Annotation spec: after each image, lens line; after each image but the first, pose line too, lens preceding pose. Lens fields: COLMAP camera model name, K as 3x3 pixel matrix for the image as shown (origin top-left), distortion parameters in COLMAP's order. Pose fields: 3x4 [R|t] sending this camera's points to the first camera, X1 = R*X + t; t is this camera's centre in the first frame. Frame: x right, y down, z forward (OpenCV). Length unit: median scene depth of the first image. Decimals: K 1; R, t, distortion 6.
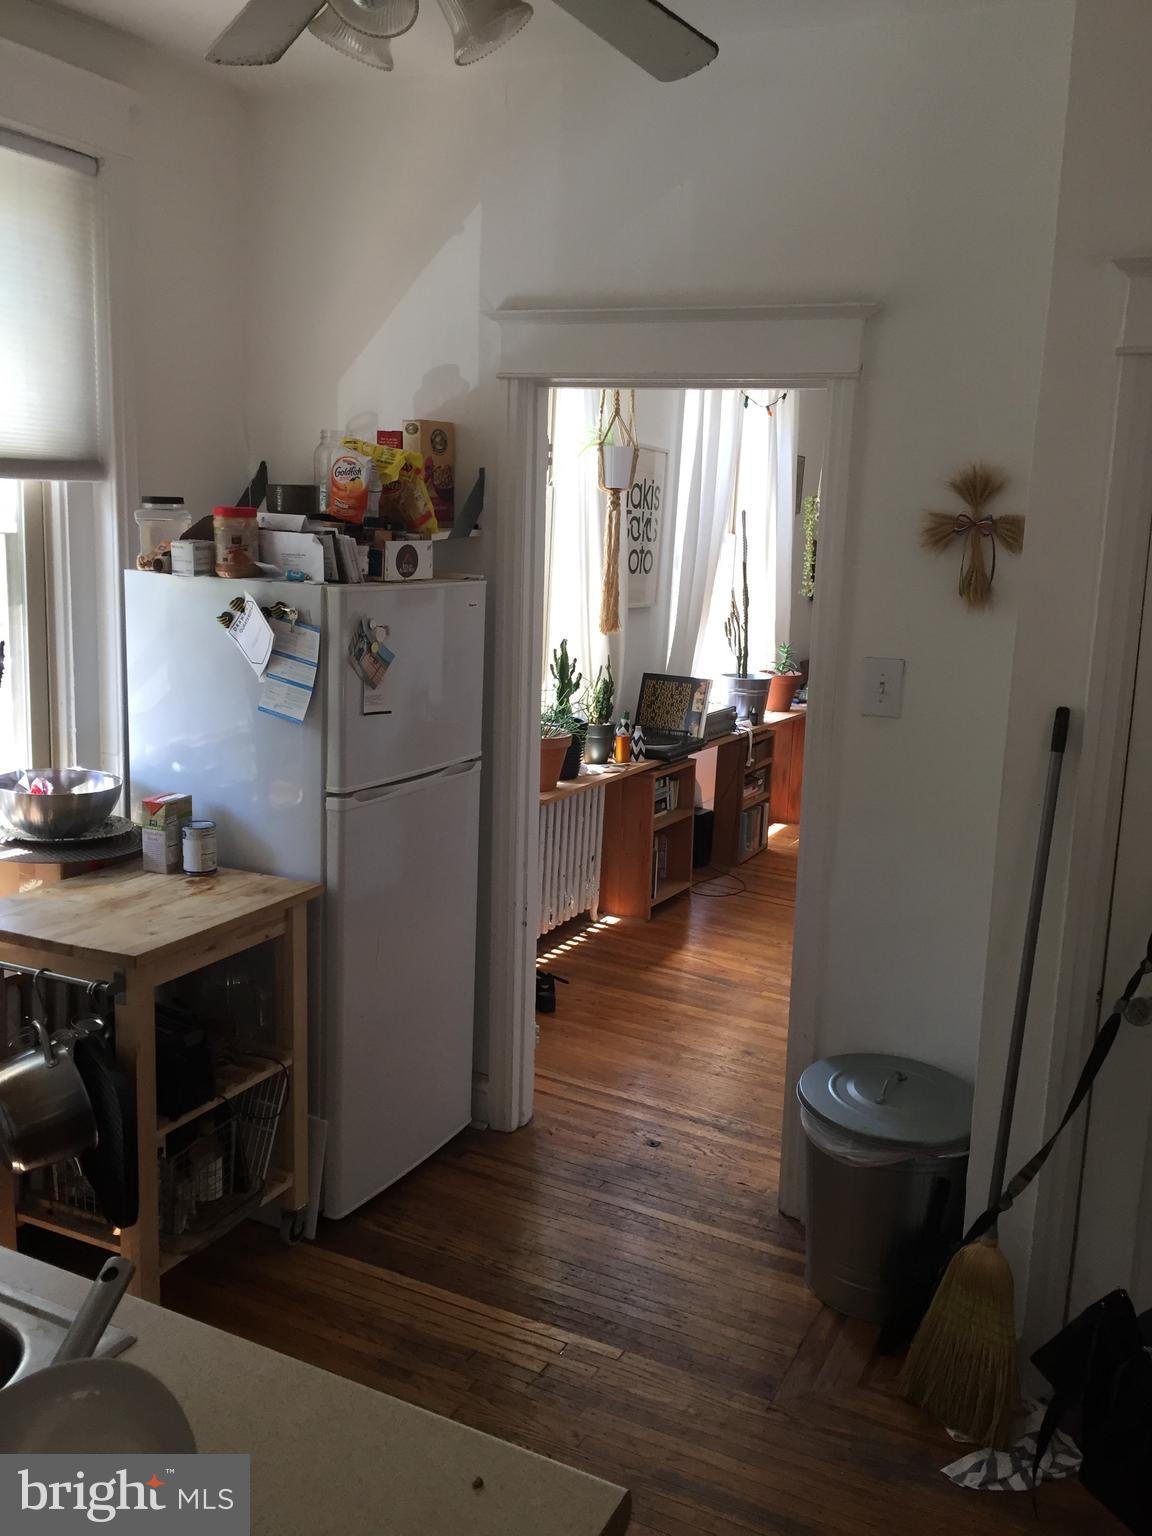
lens RADIAL K [[1329.5, 0, 579.0], [0, 1329.5, 767.7], [0, 0, 1]] dist [0.073982, -0.100076]
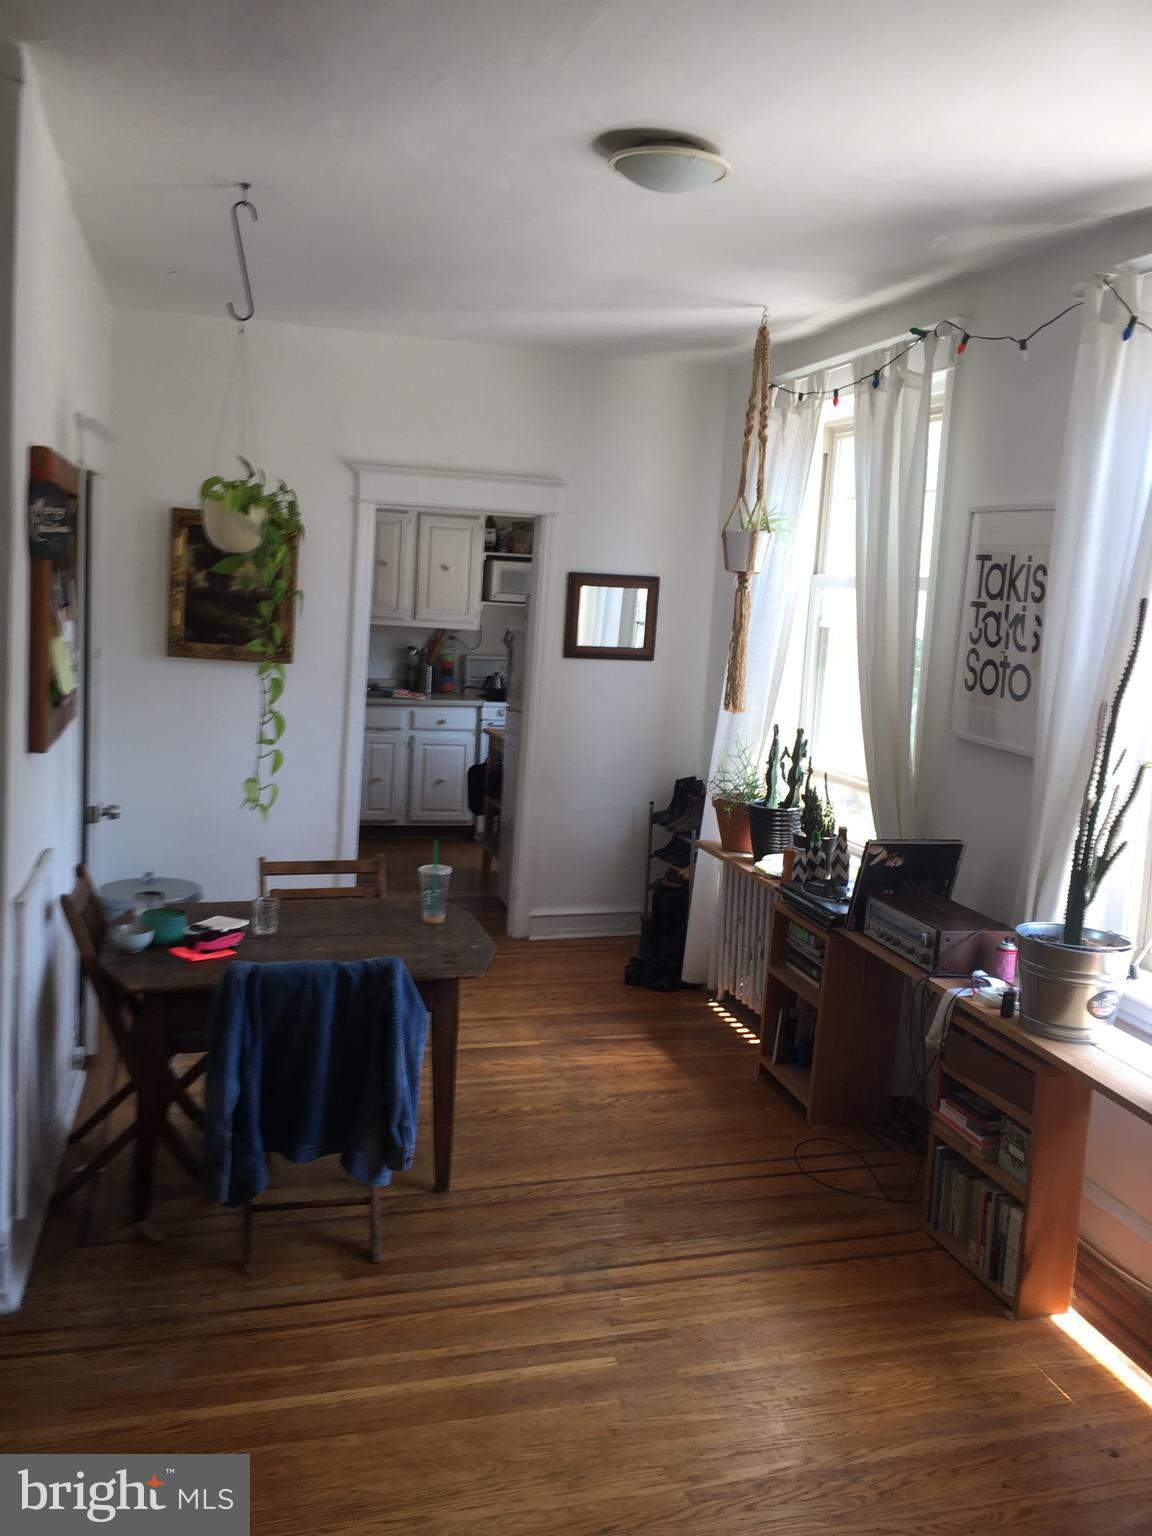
lens RADIAL K [[1329.5, 0, 584.0], [0, 1329.5, 753.4], [0, 0, 1]] dist [0.073982, -0.100076]
pose [[-0.730798, 0.001502, -0.682592, 1.292659], [-0.214737, 0.948720, 0.231990, -0.455466], [0.647937, 0.316115, -0.693000, 2.656003]]
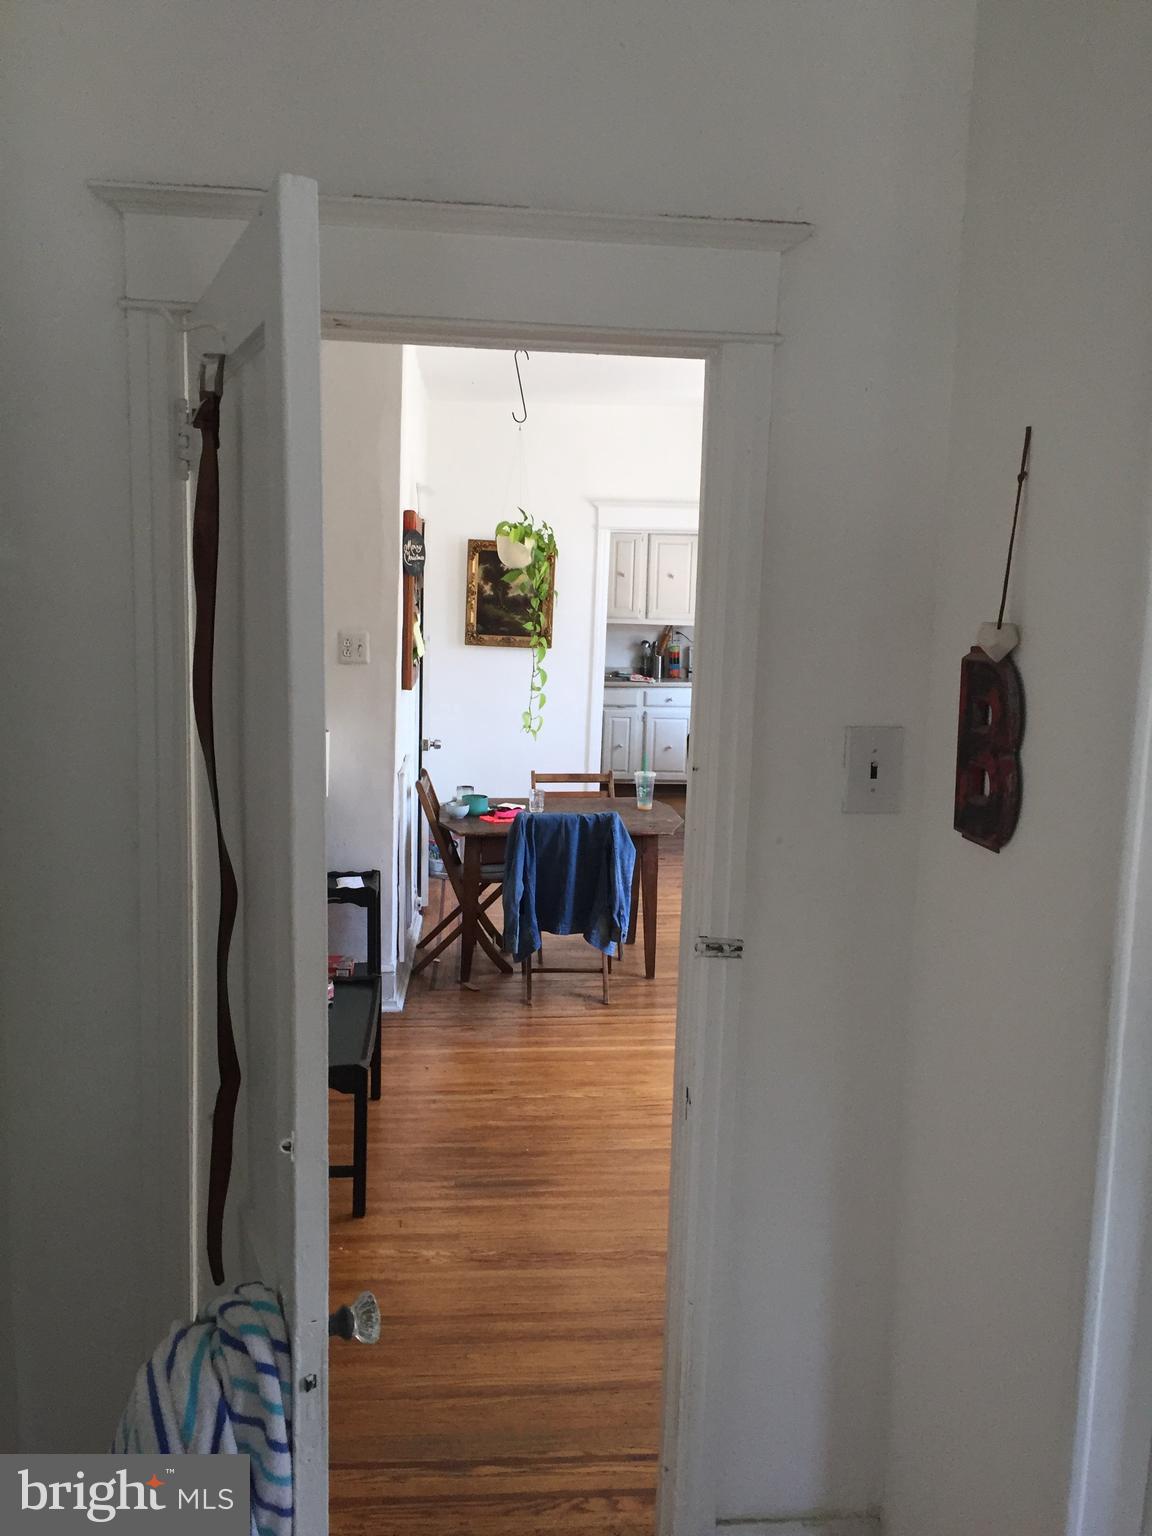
lens RADIAL K [[1329.5, 0, 584.7], [0, 1329.5, 776.4], [0, 0, 1]] dist [0.073982, -0.100076]
pose [[-0.847075, 0.012980, -0.531315, 1.498774], [-0.158494, 0.948044, 0.275847, -0.505783], [0.507291, 0.317873, -0.801007, 3.004279]]
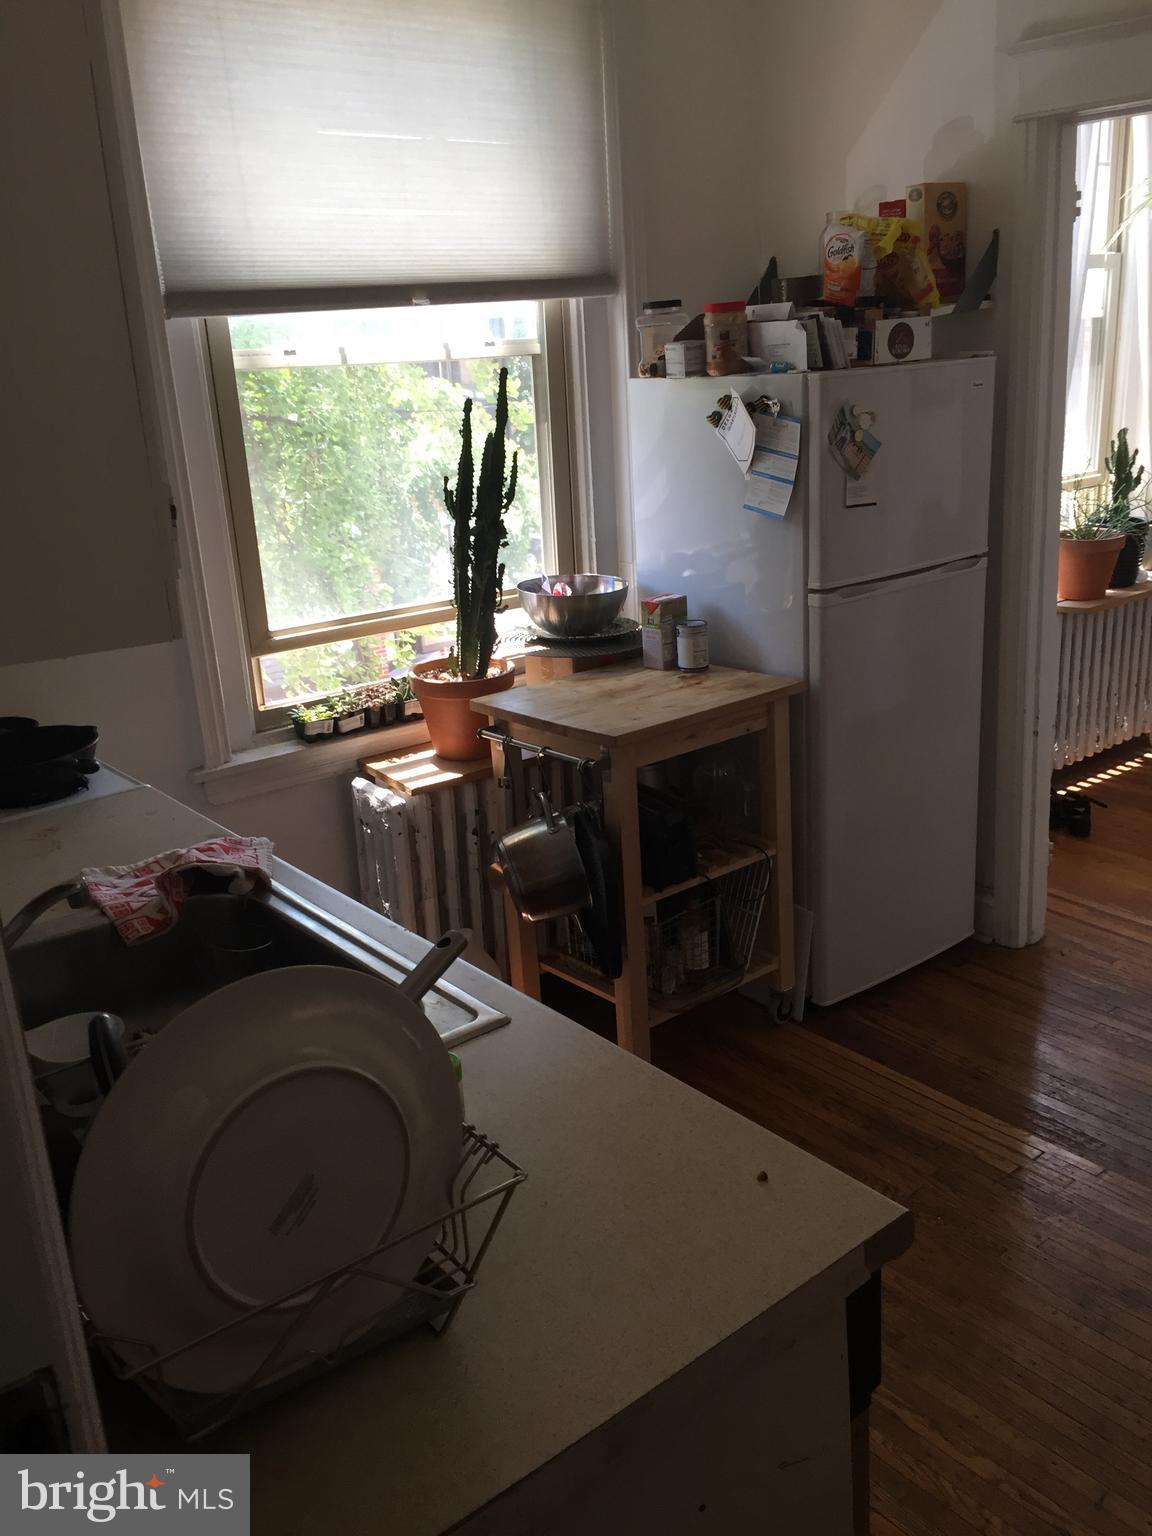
lens RADIAL K [[1329.5, 0, 567.0], [0, 1329.5, 774.7], [0, 0, 1]] dist [0.073982, -0.100076]
pose [[0.903396, 0.042054, -0.426739, 0.075607], [0.012334, 0.992219, 0.123891, 0.029051], [0.428629, -0.117186, 0.895849, 0.009425]]
